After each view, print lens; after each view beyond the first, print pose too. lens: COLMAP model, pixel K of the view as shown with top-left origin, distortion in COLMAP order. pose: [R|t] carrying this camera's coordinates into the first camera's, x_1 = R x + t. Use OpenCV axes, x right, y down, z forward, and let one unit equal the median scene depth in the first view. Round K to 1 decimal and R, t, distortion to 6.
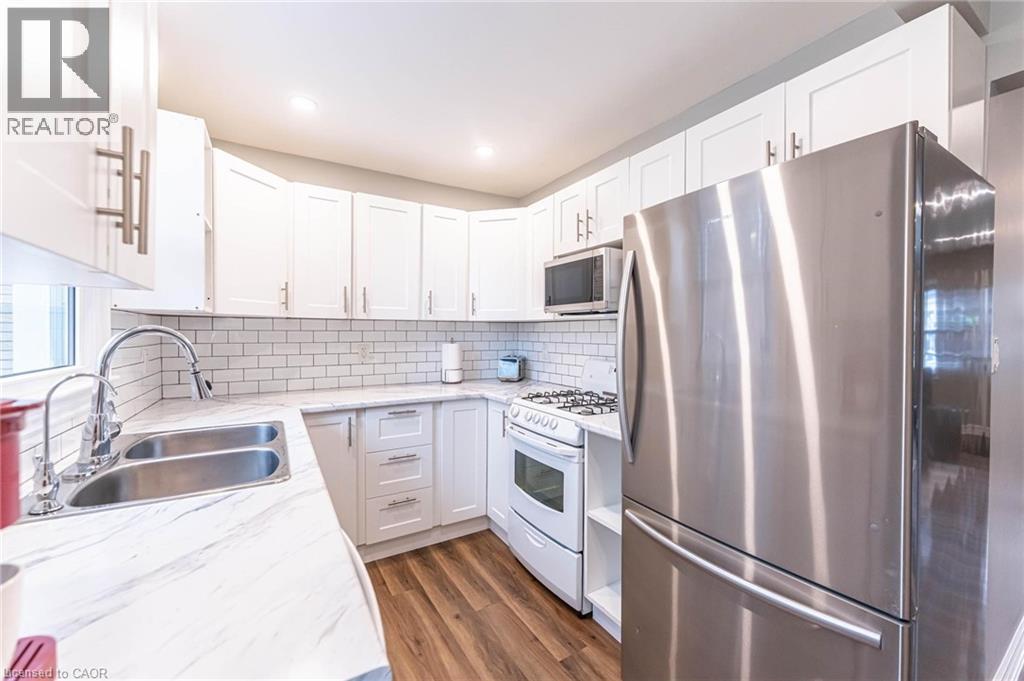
lens RADIAL K [[413.4, 0, 515.9], [0, 413.4, 341.2], [0, 0, 1]] dist [-0.001433, -0.000179]
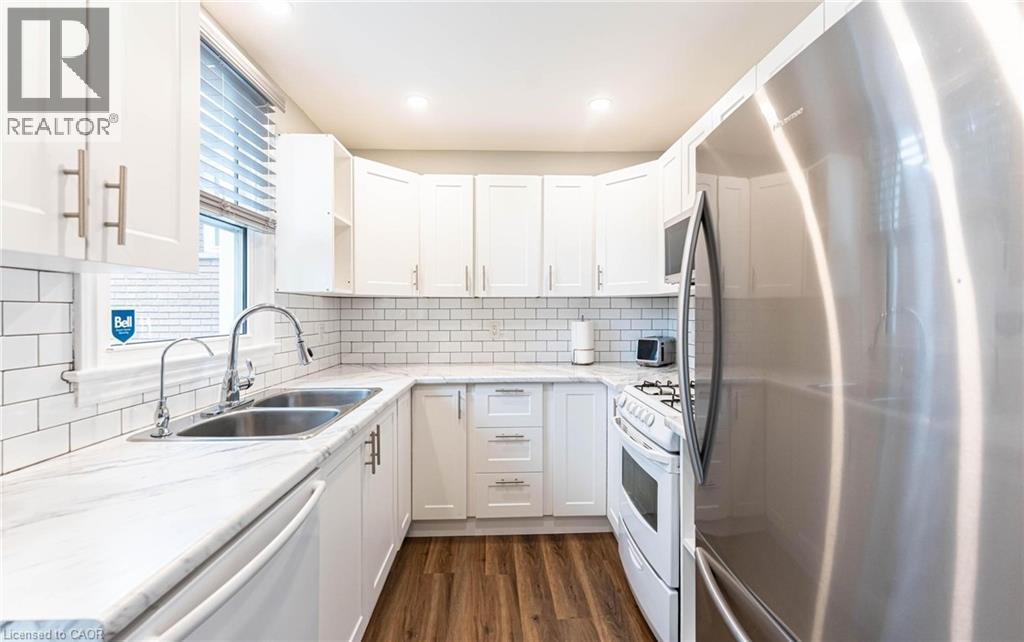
lens RADIAL K [[427.4, 0, 505.3], [0, 427.4, 316.9], [0, 0, 1]] dist [-0.005440, 0.001283]
pose [[0.873452, 0.000481, -0.486910, 0.227092], [-0.005441, 0.999947, -0.008774, 0.006285], [0.486880, 0.010313, 0.873408, 0.116514]]
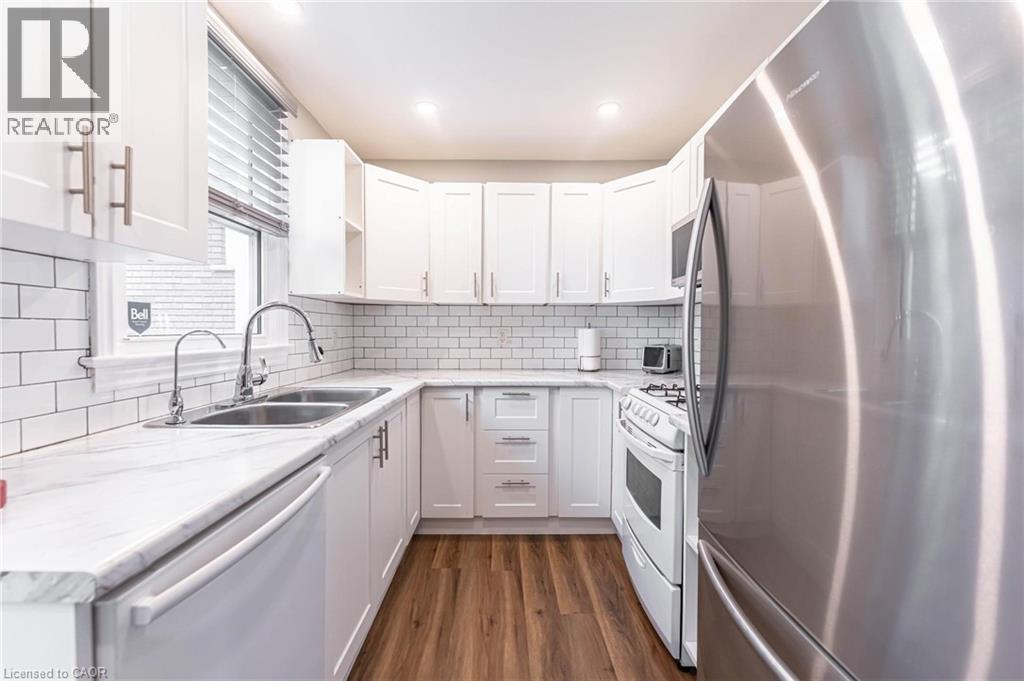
lens RADIAL K [[413.4, 0, 501.7], [0, 413.4, 341.9], [0, 0, 1]] dist [-0.001433, -0.000179]
pose [[0.856340, 0.015242, -0.516187, 0.227086], [-0.011152, 0.999877, 0.011024, 0.037958], [0.516292, -0.003684, 0.856405, 0.135238]]
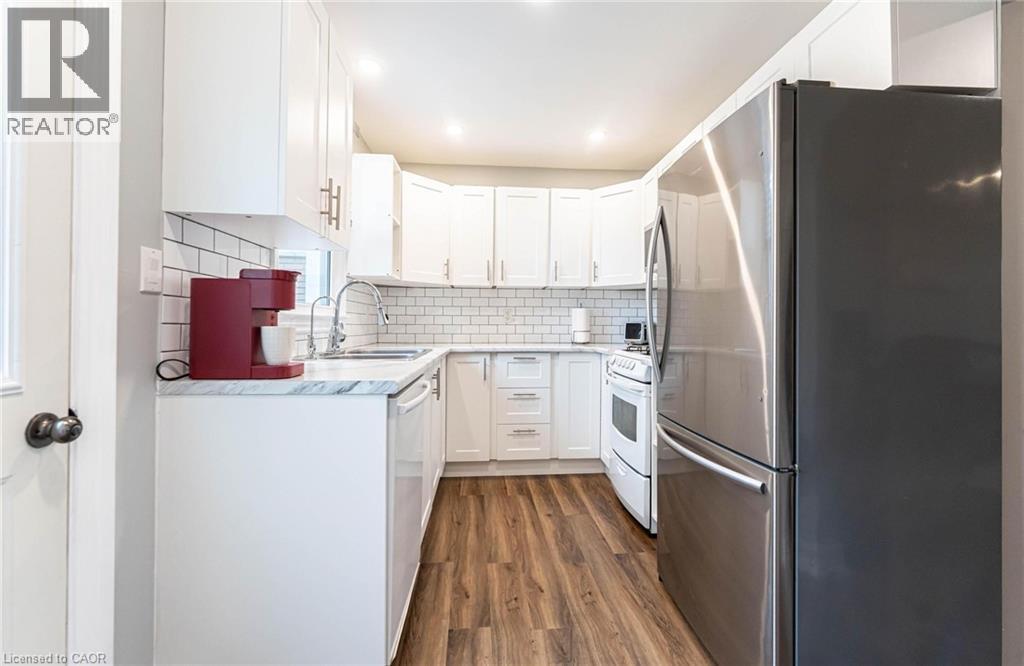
lens RADIAL K [[443.3, 0, 514.5], [0, 443.3, 324.0], [0, 0, 1]] dist [-0.001112, -0.001059]
pose [[0.895120, 0.002482, -0.445817, 0.314243], [-0.011090, 0.999799, -0.016702, 0.099408], [0.445686, 0.019894, 0.894968, -0.223015]]
